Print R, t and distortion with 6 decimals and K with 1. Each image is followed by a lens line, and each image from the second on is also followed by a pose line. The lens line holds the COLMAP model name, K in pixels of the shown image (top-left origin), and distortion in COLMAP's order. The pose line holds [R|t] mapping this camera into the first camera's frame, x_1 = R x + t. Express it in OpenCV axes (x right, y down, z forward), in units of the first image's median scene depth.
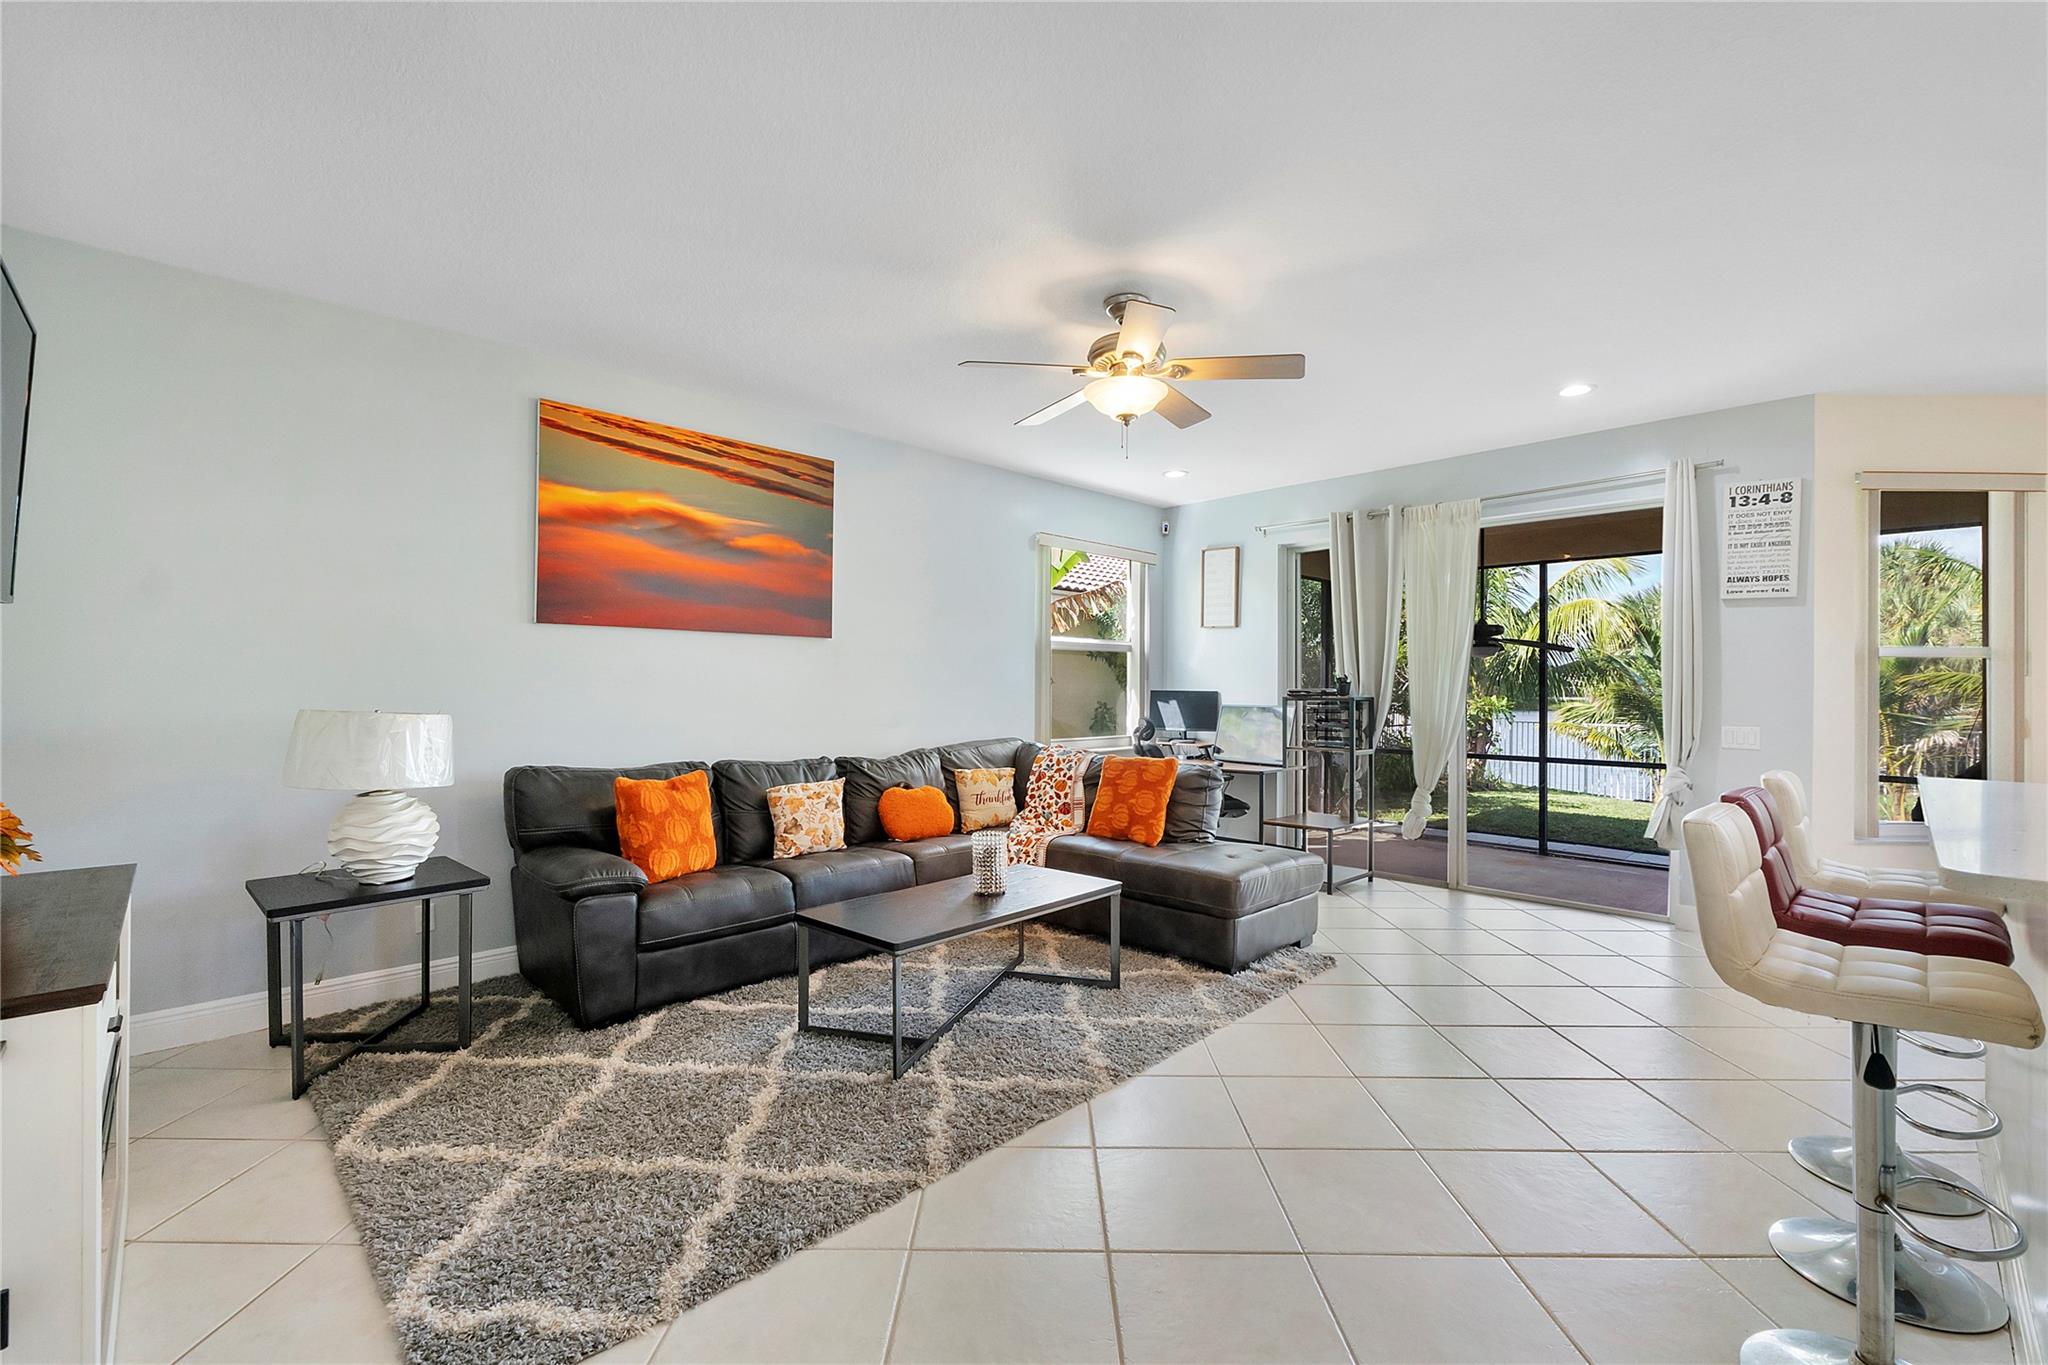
lens RADIAL K [[870.7, 0, 1022.3], [0, 870.7, 681.4], [0, 0, 1]] dist [-0.006163, 0.000896]
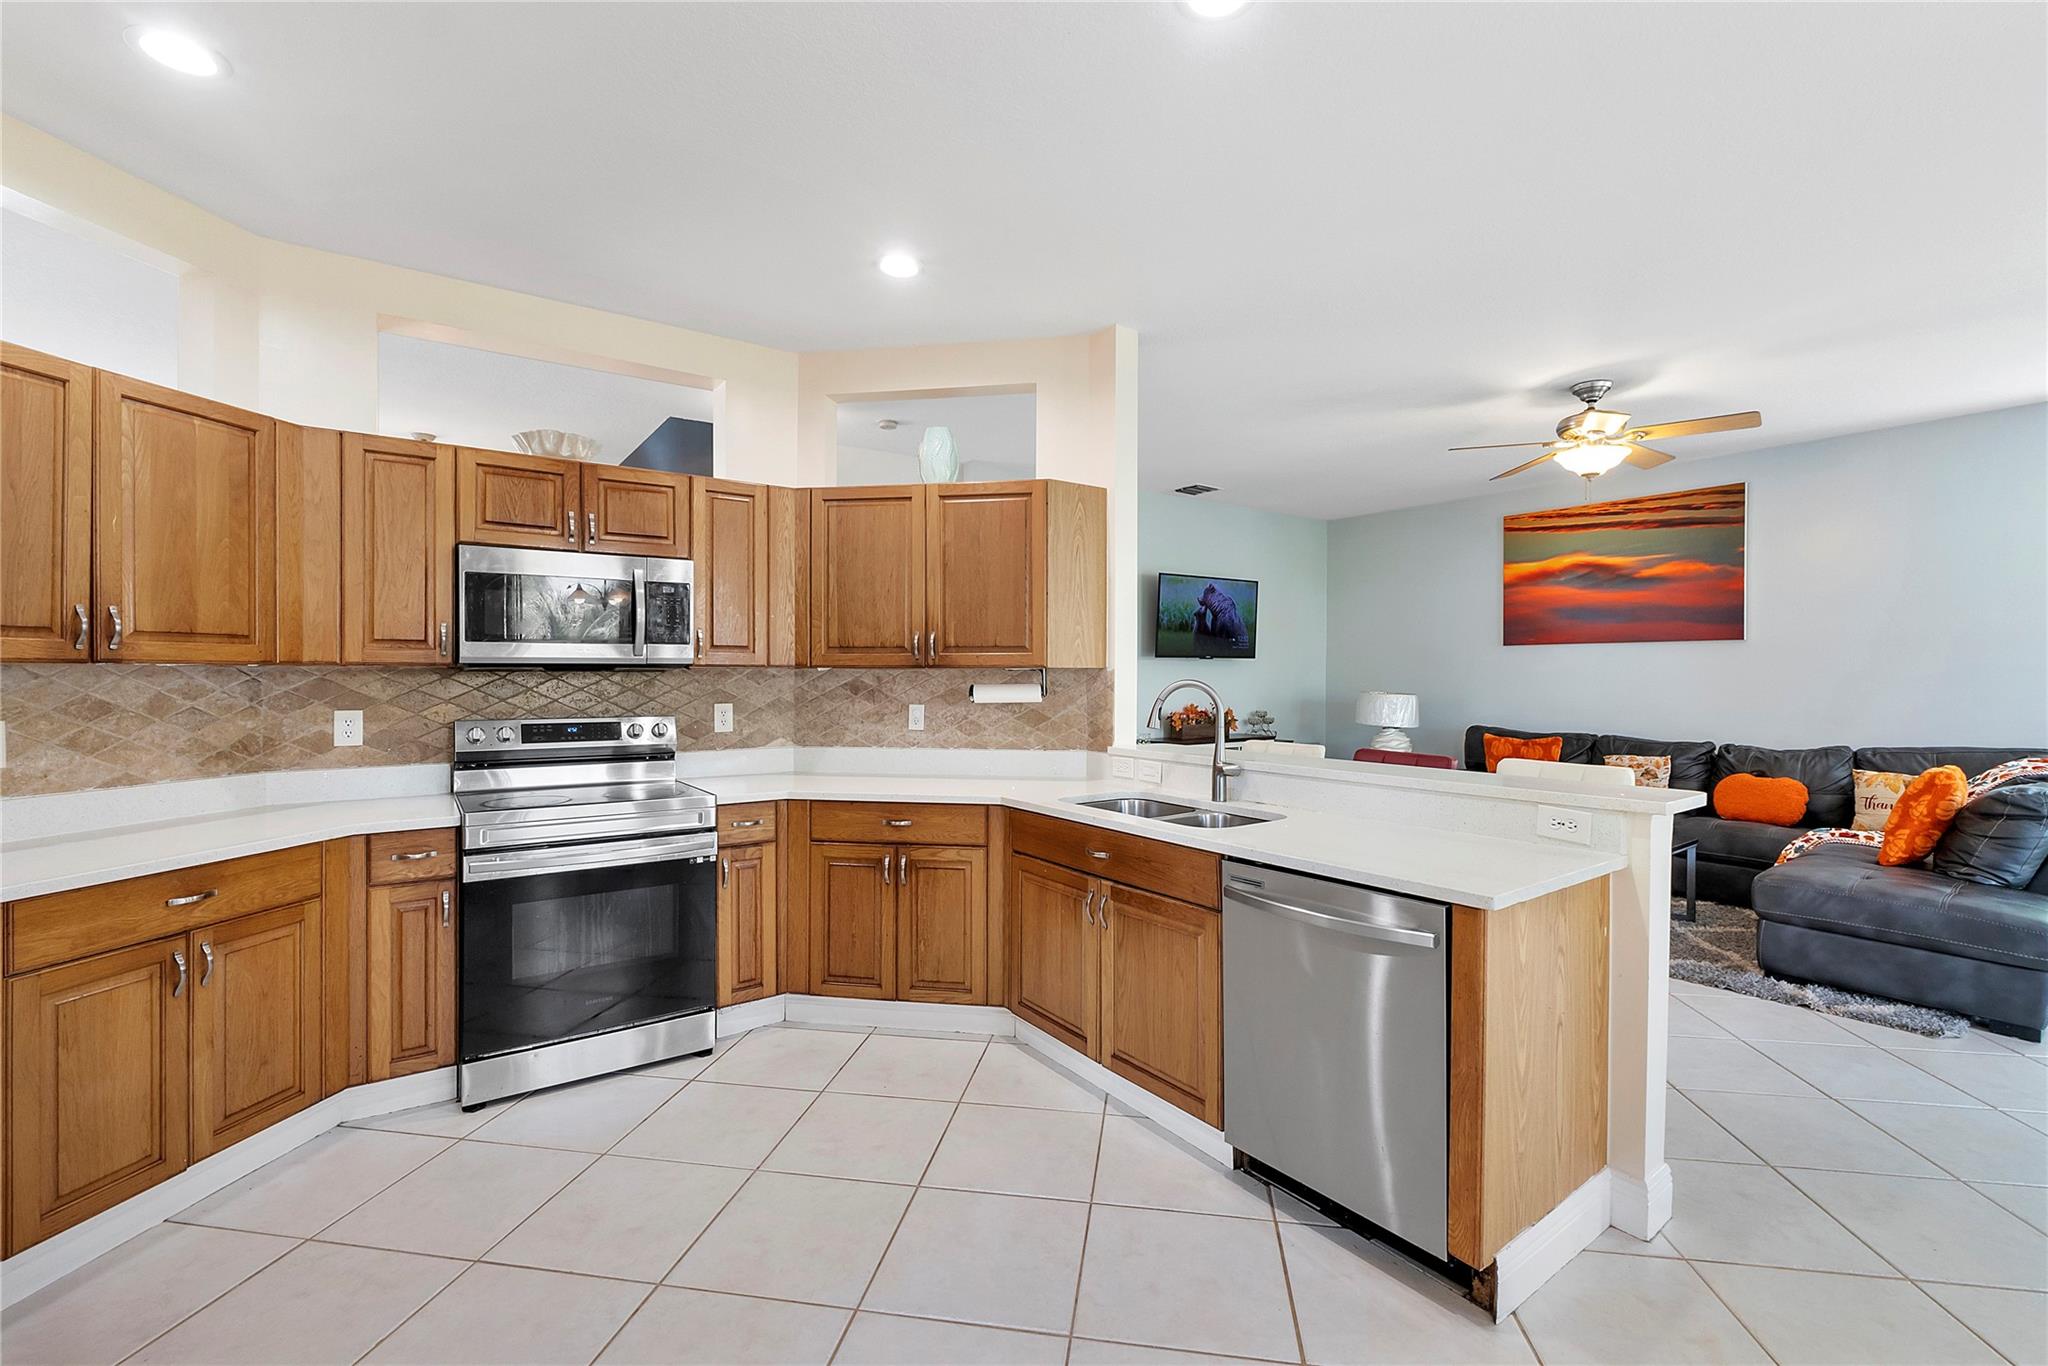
lens RADIAL K [[870.7, 0, 1032.8], [0, 870.7, 671.9], [0, 0, 1]] dist [-0.006163, 0.000896]
pose [[-0.162032, -0.006045, -0.986767, 1.083887], [0.005502, 0.999960, -0.007029, -0.005331], [0.986770, -0.006568, -0.161992, 0.281534]]
